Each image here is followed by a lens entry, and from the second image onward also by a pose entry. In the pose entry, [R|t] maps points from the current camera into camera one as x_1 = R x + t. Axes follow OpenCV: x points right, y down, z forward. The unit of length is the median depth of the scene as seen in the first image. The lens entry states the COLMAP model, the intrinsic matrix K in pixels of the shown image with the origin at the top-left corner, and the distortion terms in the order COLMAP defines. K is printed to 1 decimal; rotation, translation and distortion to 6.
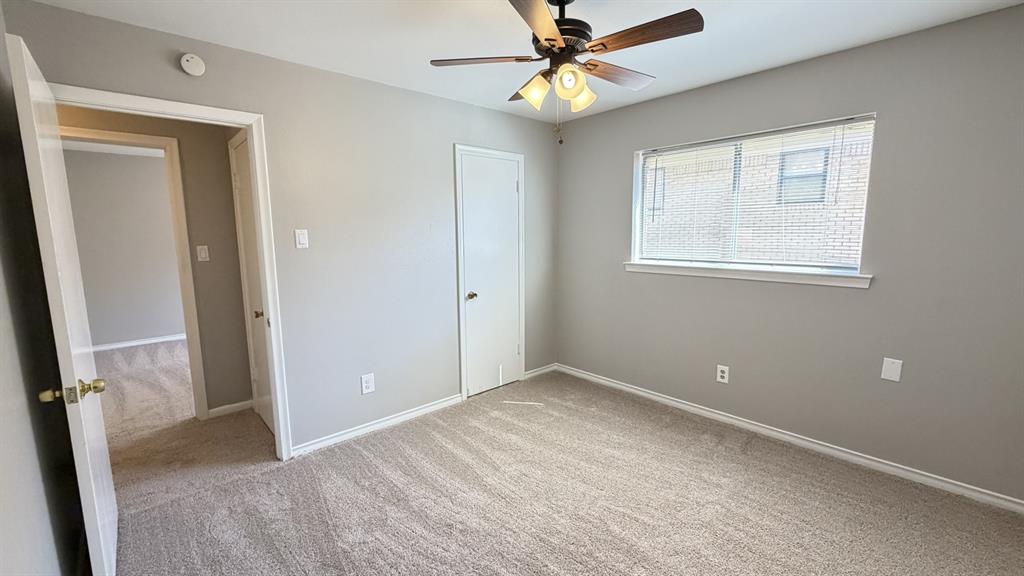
lens RADIAL K [[422.7, 0, 506.2], [0, 422.7, 288.9], [0, 0, 1]] dist [0.000386, 0.000063]
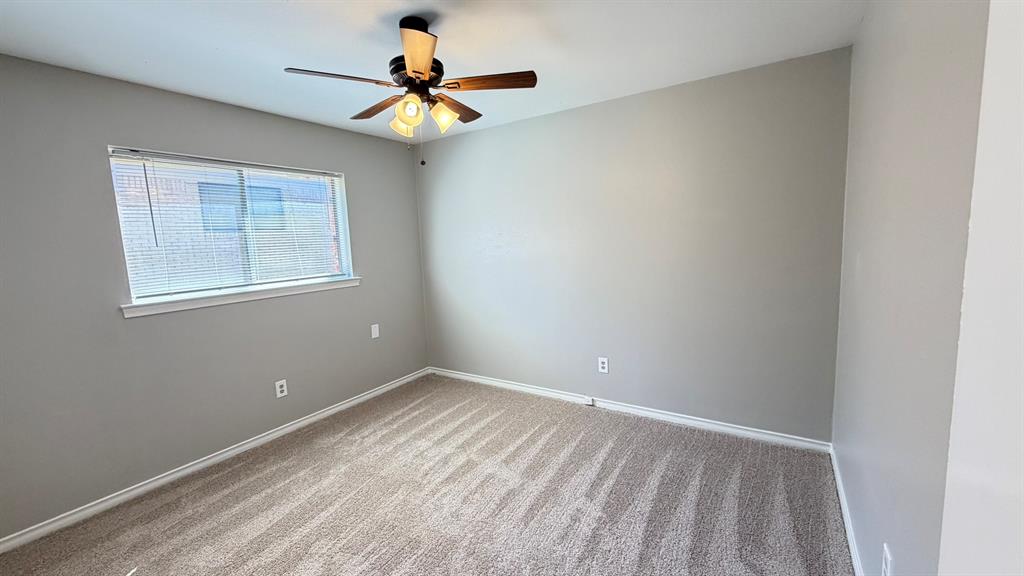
lens RADIAL K [[422.7, 0, 506.2], [0, 422.7, 288.9], [0, 0, 1]] dist [0.000386, 0.000063]
pose [[-0.264045, -0.087160, 0.960564, -0.776076], [0.182089, 0.973495, 0.138387, -0.102935], [-0.947166, 0.211449, -0.241176, 0.847121]]
